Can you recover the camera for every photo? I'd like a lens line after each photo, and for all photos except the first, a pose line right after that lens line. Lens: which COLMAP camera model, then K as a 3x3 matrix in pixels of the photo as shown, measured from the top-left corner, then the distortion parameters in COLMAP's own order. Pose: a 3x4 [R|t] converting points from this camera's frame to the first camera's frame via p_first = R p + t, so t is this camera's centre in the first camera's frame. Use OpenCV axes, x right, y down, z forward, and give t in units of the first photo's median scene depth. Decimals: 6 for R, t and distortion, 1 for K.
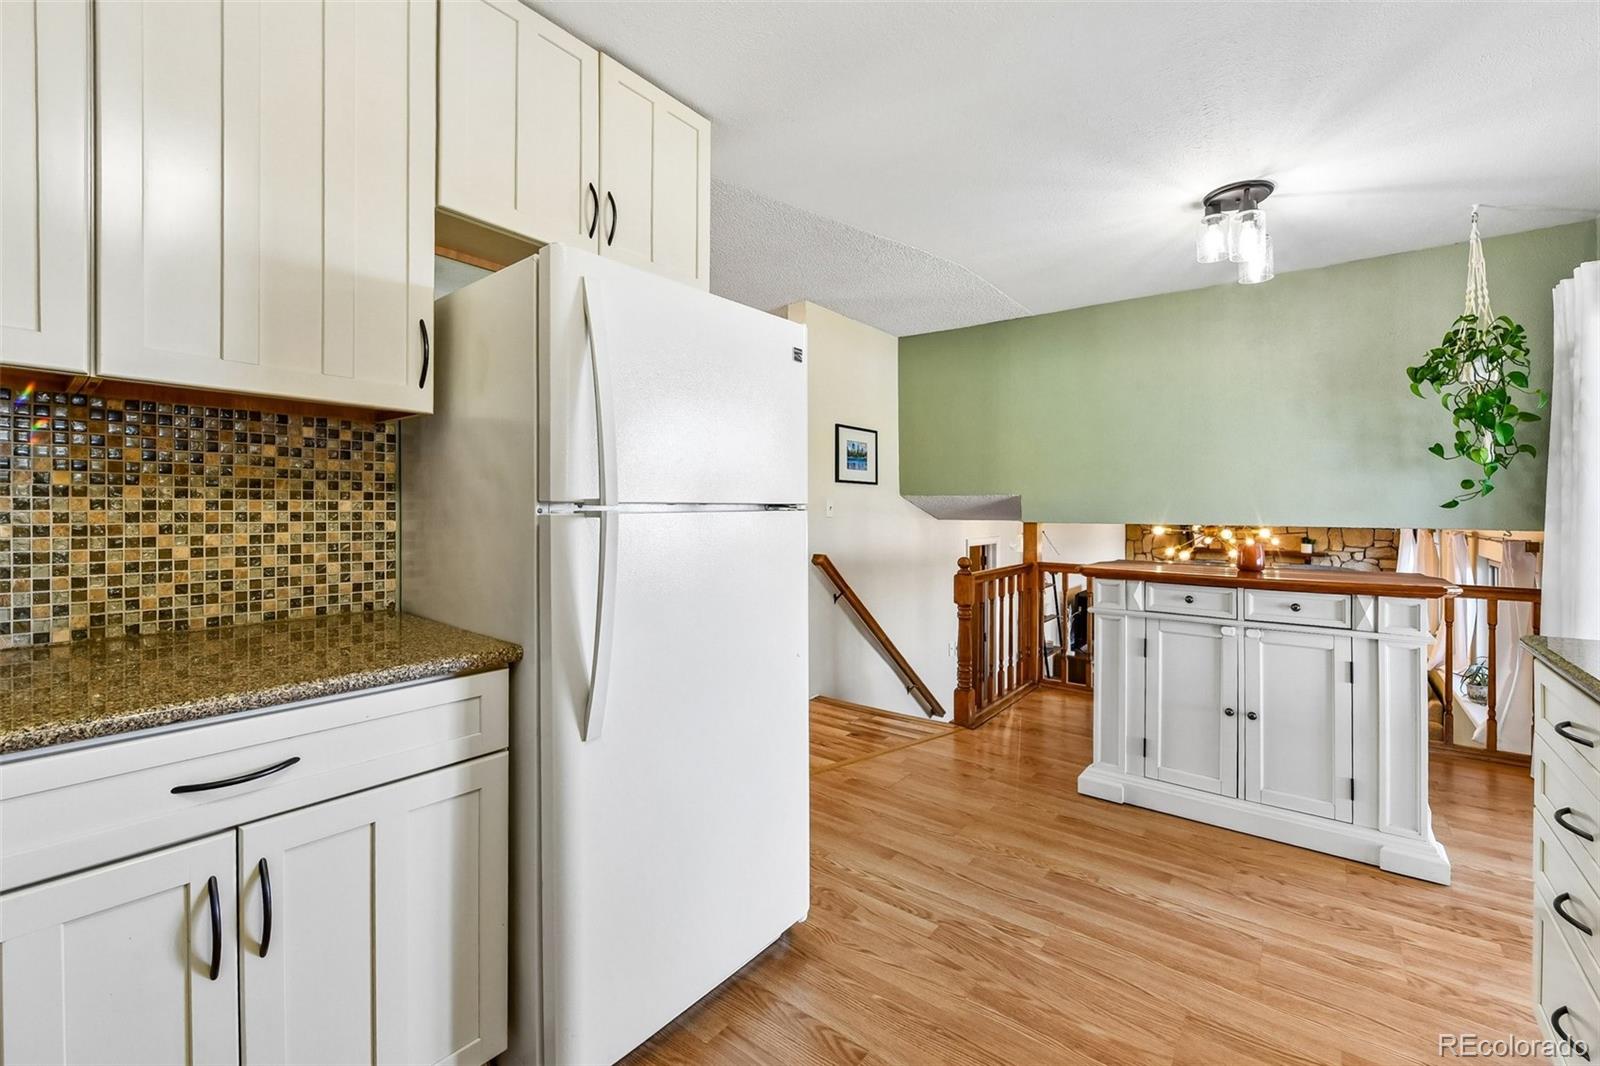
lens RADIAL K [[648.9, 0, 811.9], [0, 648.9, 498.6], [0, 0, 1]] dist [-0.012301, -0.000775]
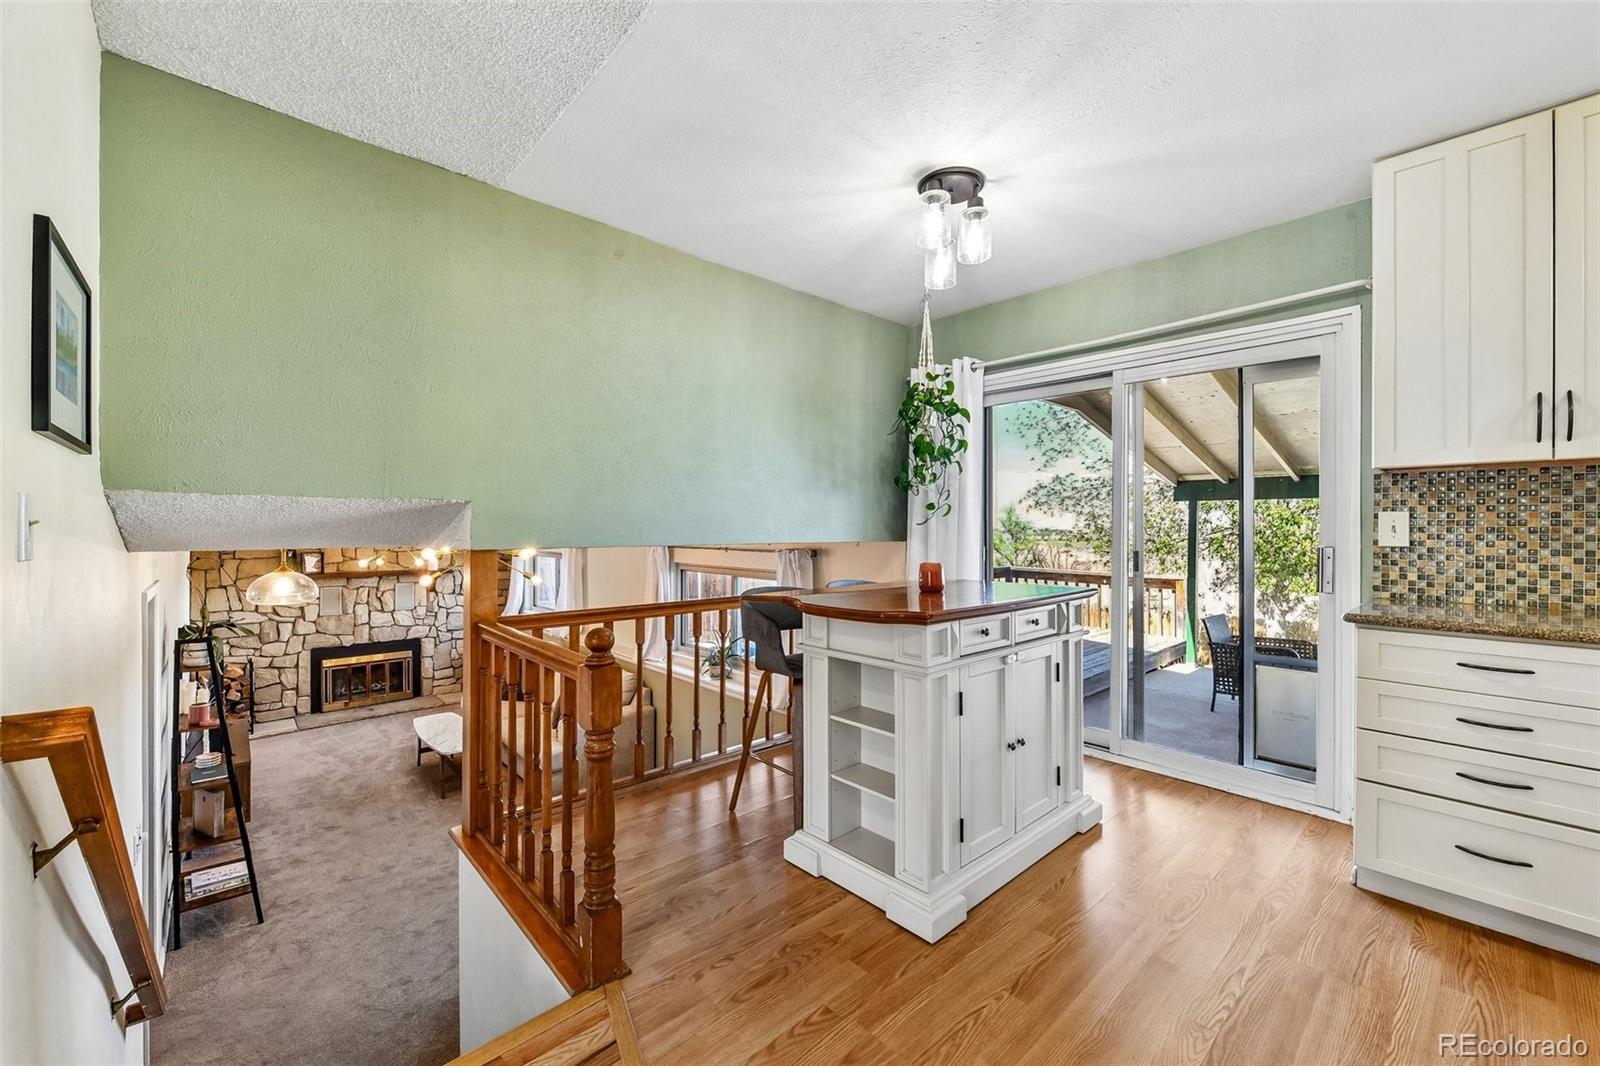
lens RADIAL K [[648.9, 0, 792.6], [0, 648.9, 522.9], [0, 0, 1]] dist [-0.012301, -0.000775]
pose [[0.172665, 0.001378, 0.984980, -0.313115], [-0.015845, 0.999874, 0.001379, 0.015267], [-0.984853, -0.015845, 0.172665, 1.147804]]
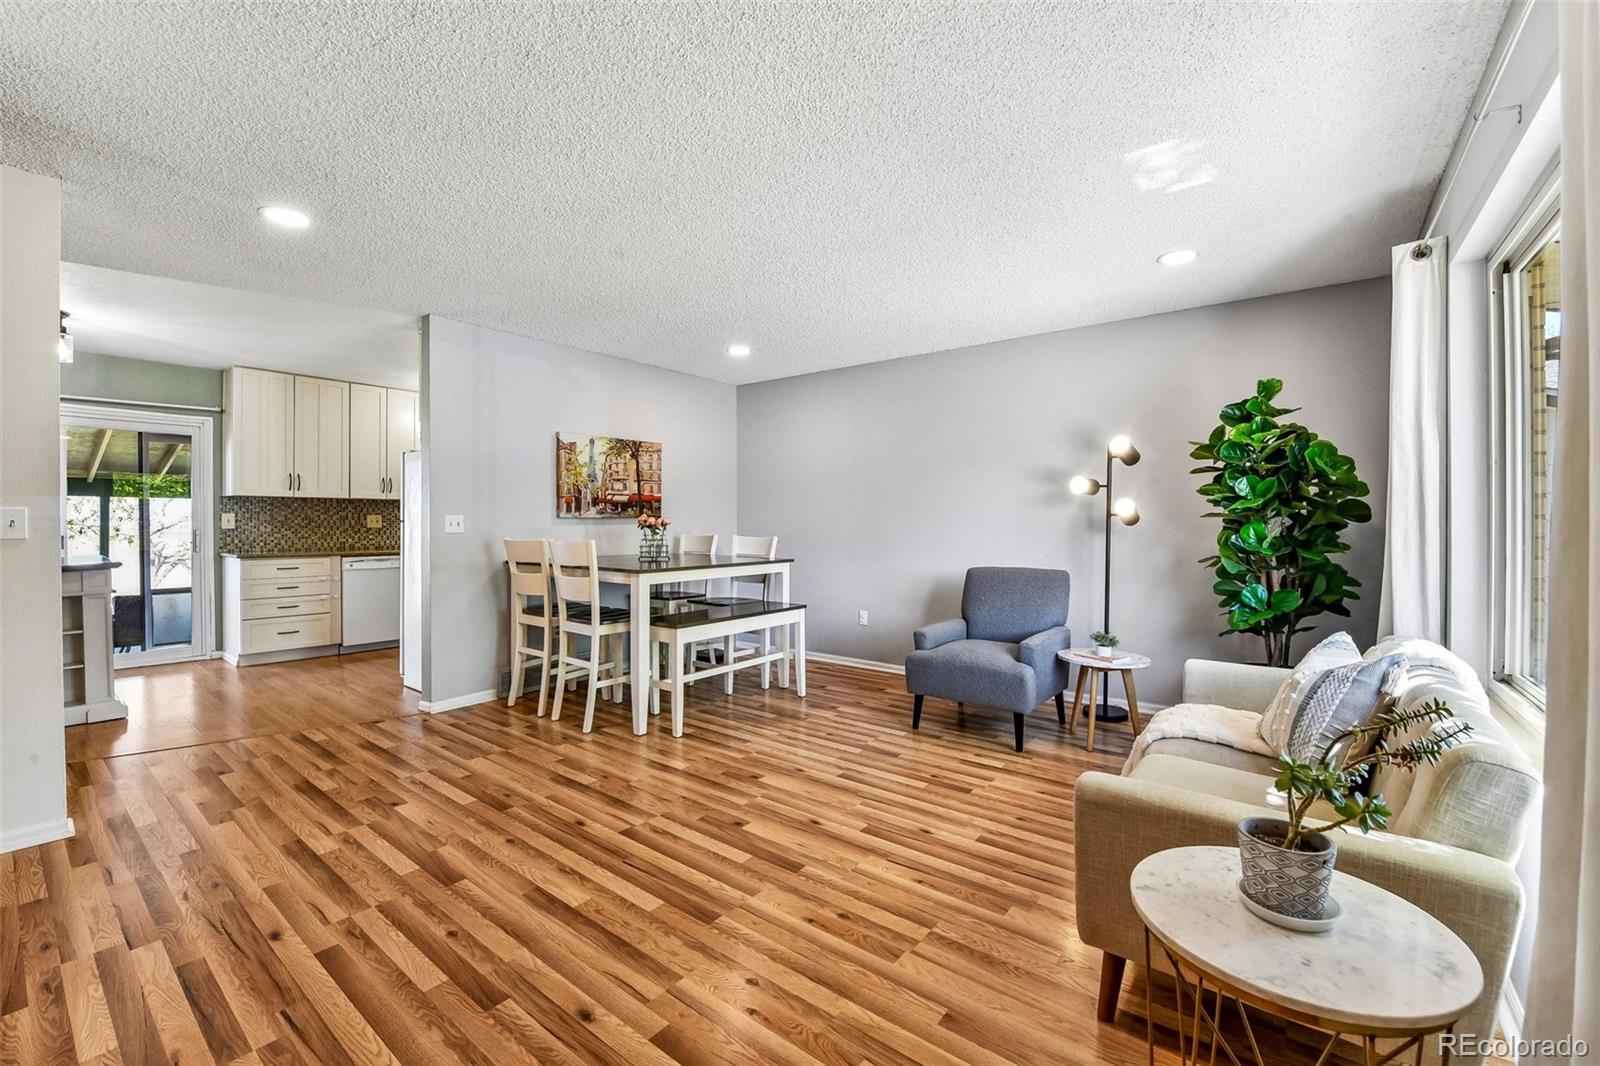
lens RADIAL K [[654.0, 0, 804.0], [0, 654.0, 525.0], [0, 0, 1]] dist [-0.009978, -0.003014]
pose [[-0.999961, -0.008638, -0.001966, -1.224615], [-0.008620, 0.999925, -0.008646, 0.027840], [0.002041, -0.008629, -0.999961, 2.730076]]
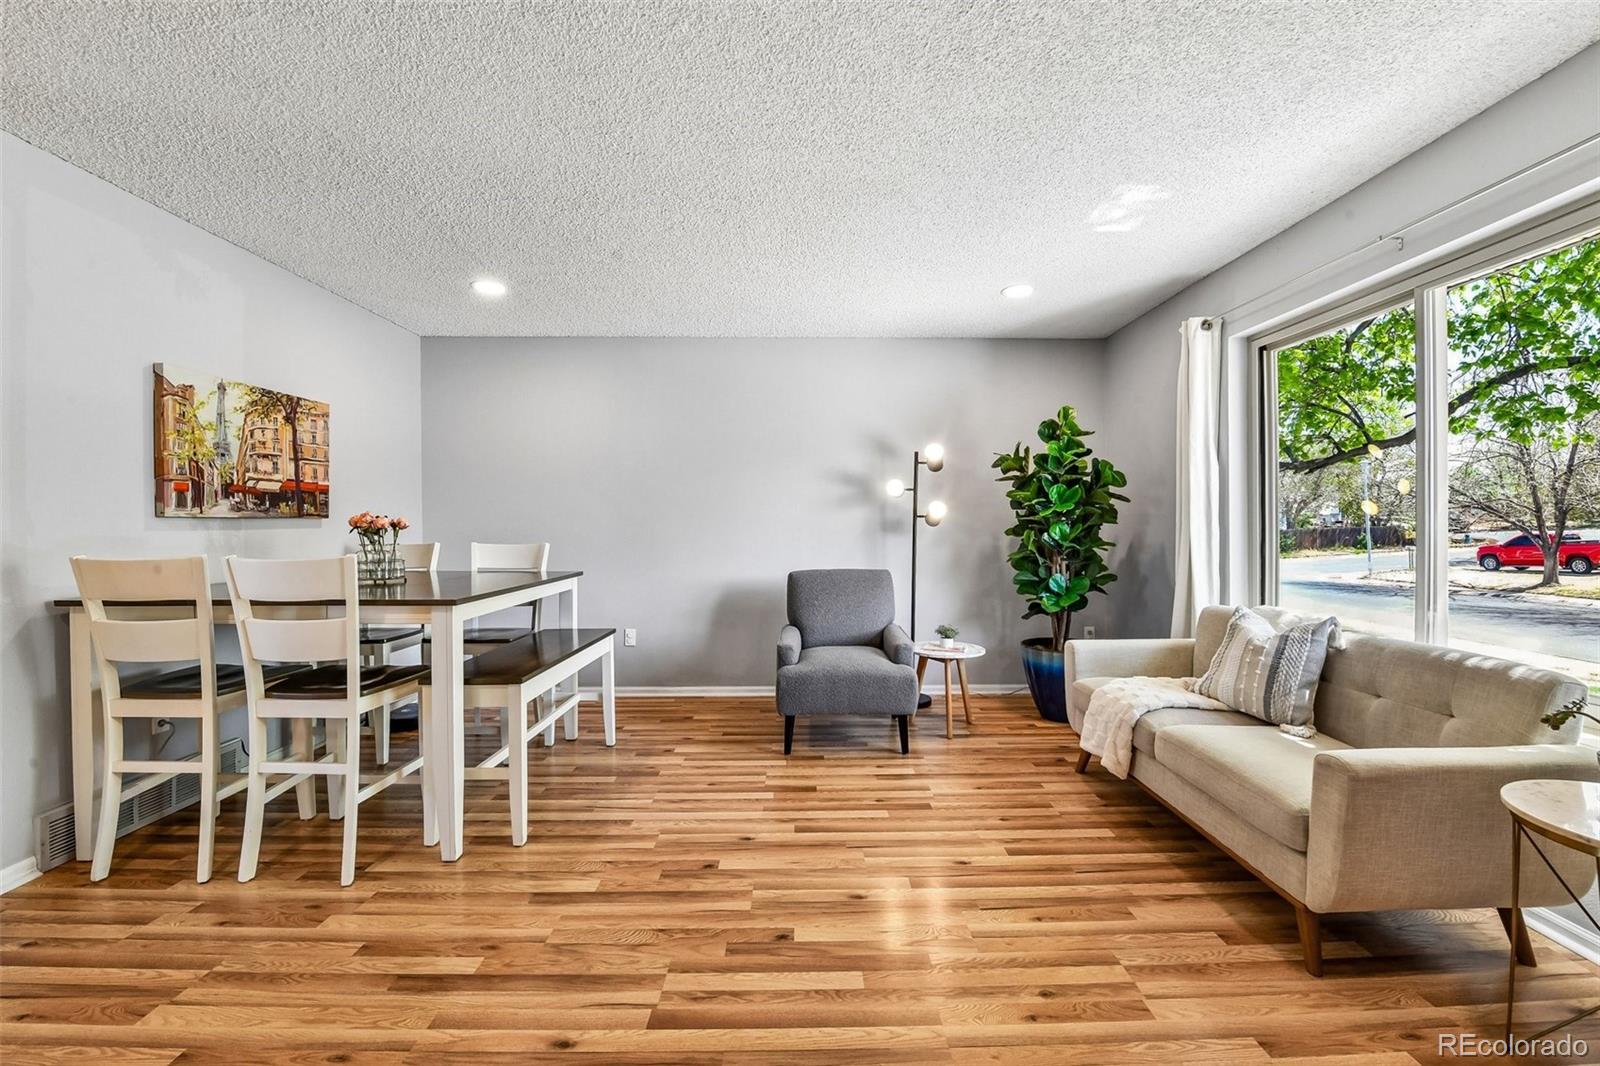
lens RADIAL K [[648.9, 0, 803.1], [0, 648.9, 531.7], [0, 0, 1]] dist [-0.012301, -0.000775]
pose [[-0.780964, 0.000004, -0.624576, -0.658970], [0.004834, 0.999970, -0.006039, 0.031995], [0.624557, -0.007735, -0.780941, 2.273023]]
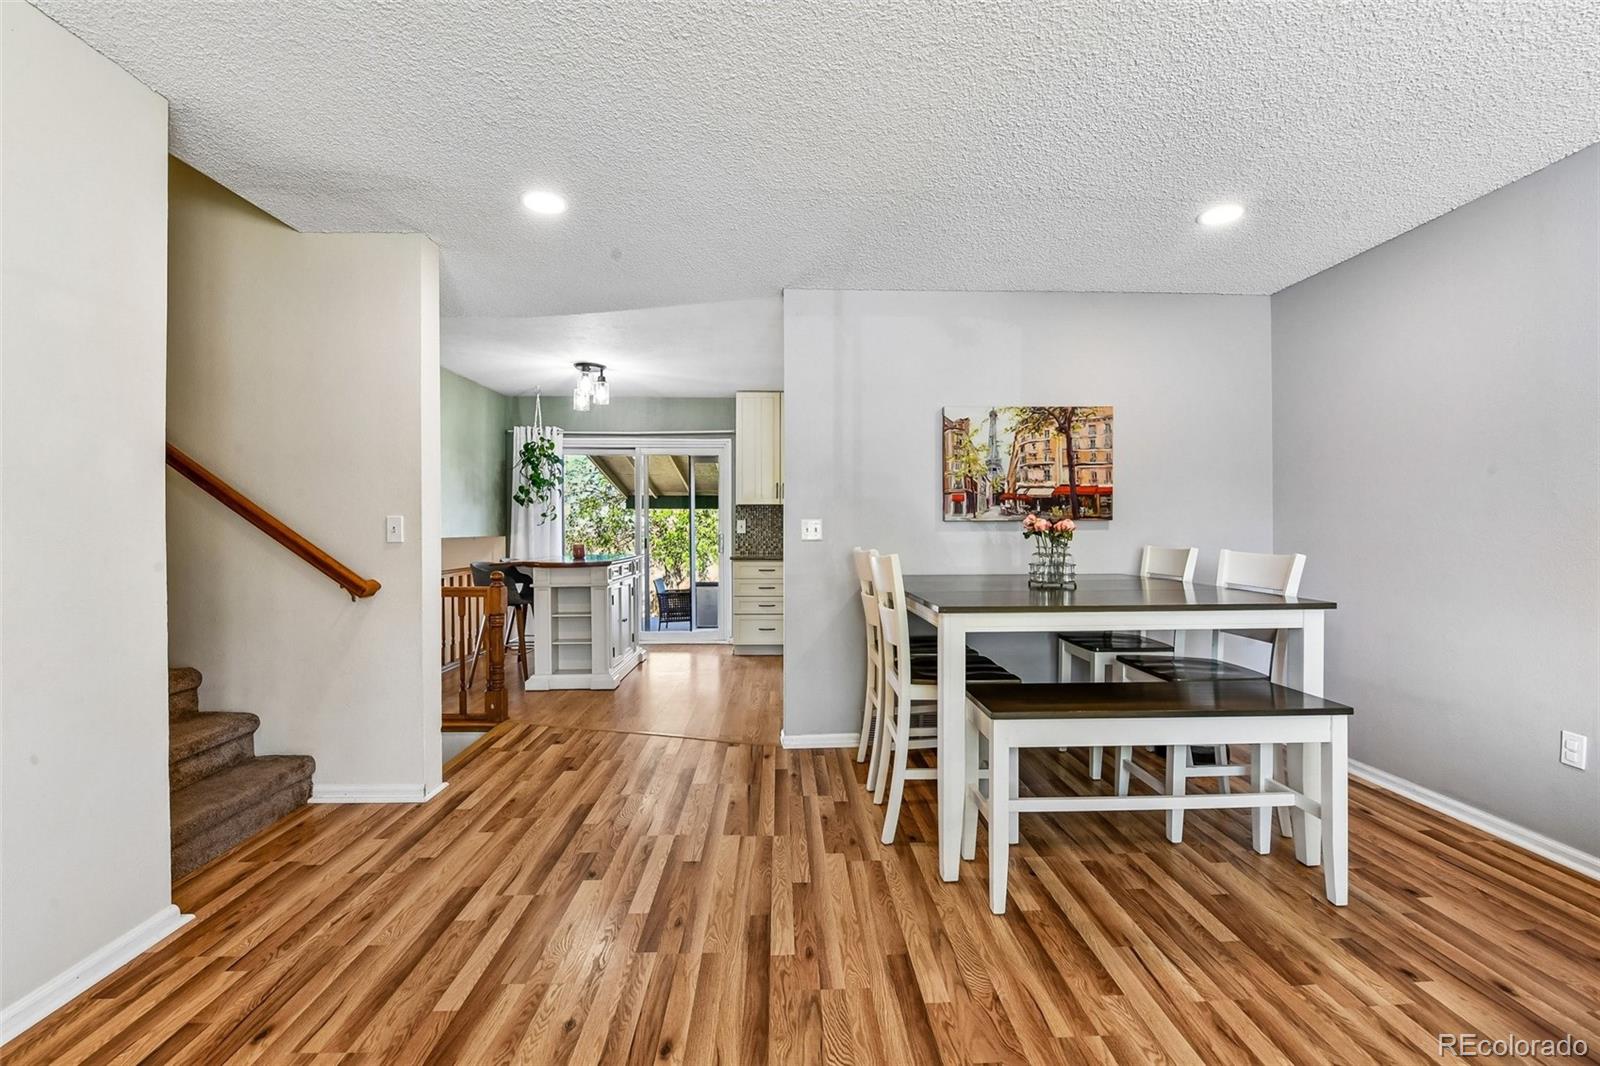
lens RADIAL K [[654.0, 0, 805.8], [0, 654.0, 528.7], [0, 0, 1]] dist [-0.009978, -0.003014]
pose [[-0.646929, -0.008028, 0.762508, -1.414098], [-0.013320, 0.999911, -0.000774, 0.017749], [-0.762434, -0.010657, -0.646978, 1.953476]]
